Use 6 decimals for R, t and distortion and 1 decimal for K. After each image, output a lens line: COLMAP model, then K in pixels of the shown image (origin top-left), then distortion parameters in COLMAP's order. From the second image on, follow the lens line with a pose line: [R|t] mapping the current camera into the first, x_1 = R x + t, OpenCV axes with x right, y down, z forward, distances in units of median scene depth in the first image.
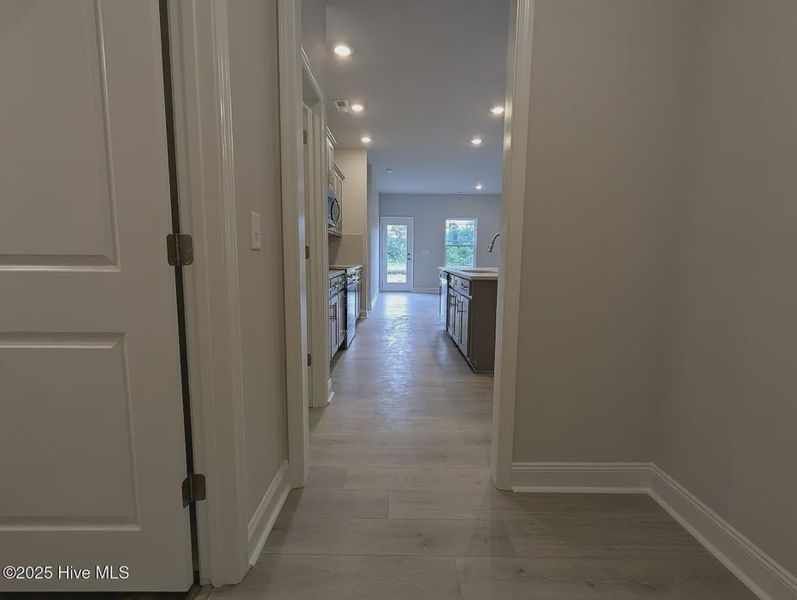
lens RADIAL K [[380.2, 0, 396.3], [0, 380.2, 301.2], [0, 0, 1]] dist [-0.001325, 0.000529]
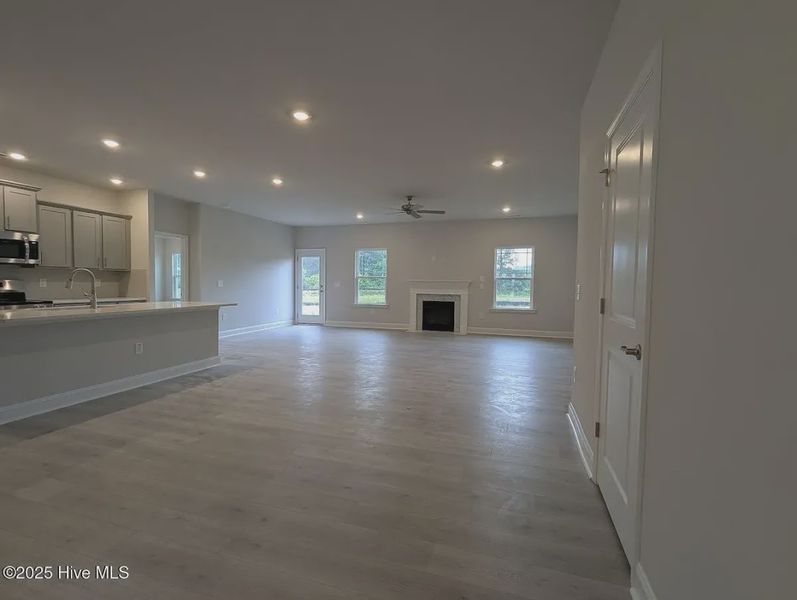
lens RADIAL K [[380.2, 0, 402.0], [0, 380.2, 301.1], [0, 0, 1]] dist [-0.001325, 0.000529]
pose [[0.953099, 0.015524, -0.302260, 0.538802], [-0.039048, 0.996644, -0.071940, -0.023086], [0.300129, 0.080369, 0.950507, 0.130429]]
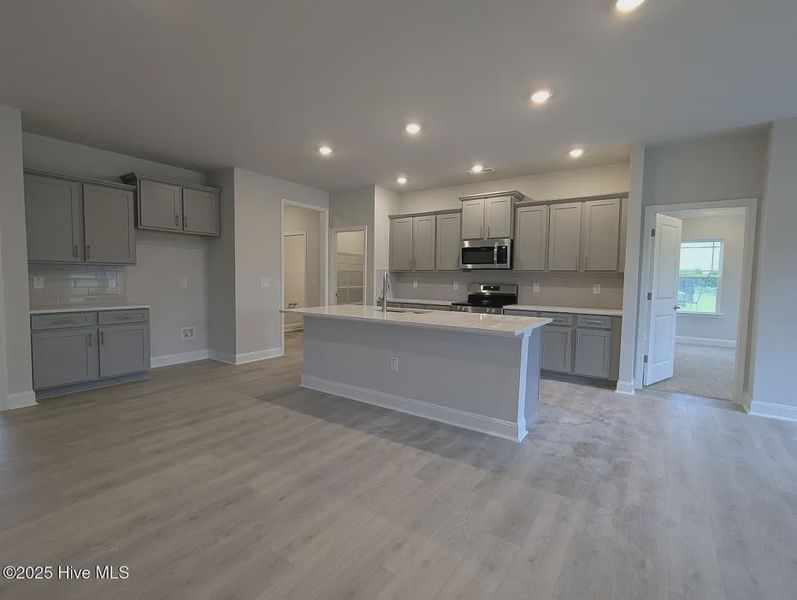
lens RADIAL K [[380.2, 0, 398.9], [0, 380.2, 299.6], [0, 0, 1]] dist [-0.001325, 0.000529]
pose [[-0.575158, 0.023885, -0.817694, 0.421148], [-0.120935, 0.986108, 0.113869, -0.088343], [0.809054, 0.164381, -0.564279, 0.632403]]
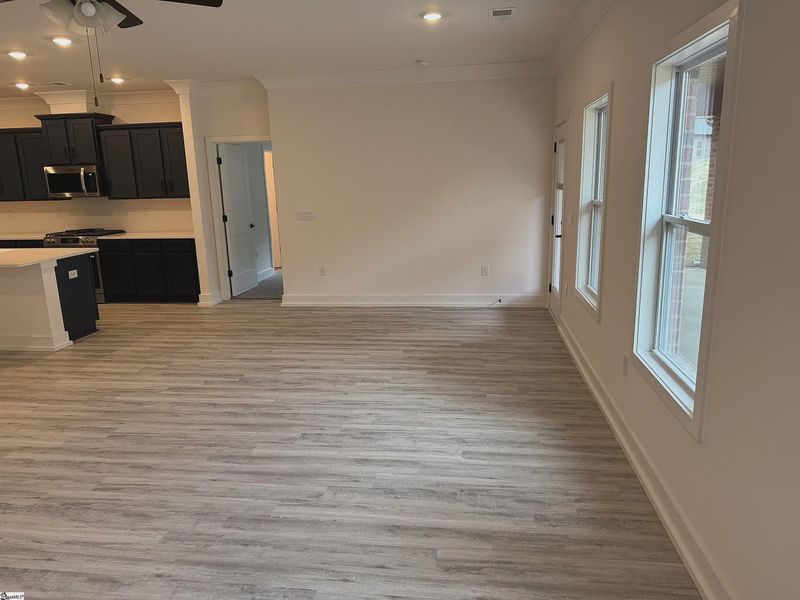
lens RADIAL K [[559.0, 0, 397.0], [0, 559.0, 304.0], [0, 0, 1]] dist [0.039830, -0.052147]
pose [[-0.147758, 0.215984, -0.965152, 0.592755], [-0.094270, 0.968345, 0.231130, -0.157681], [0.984521, 0.125136, -0.122720, 0.935857]]
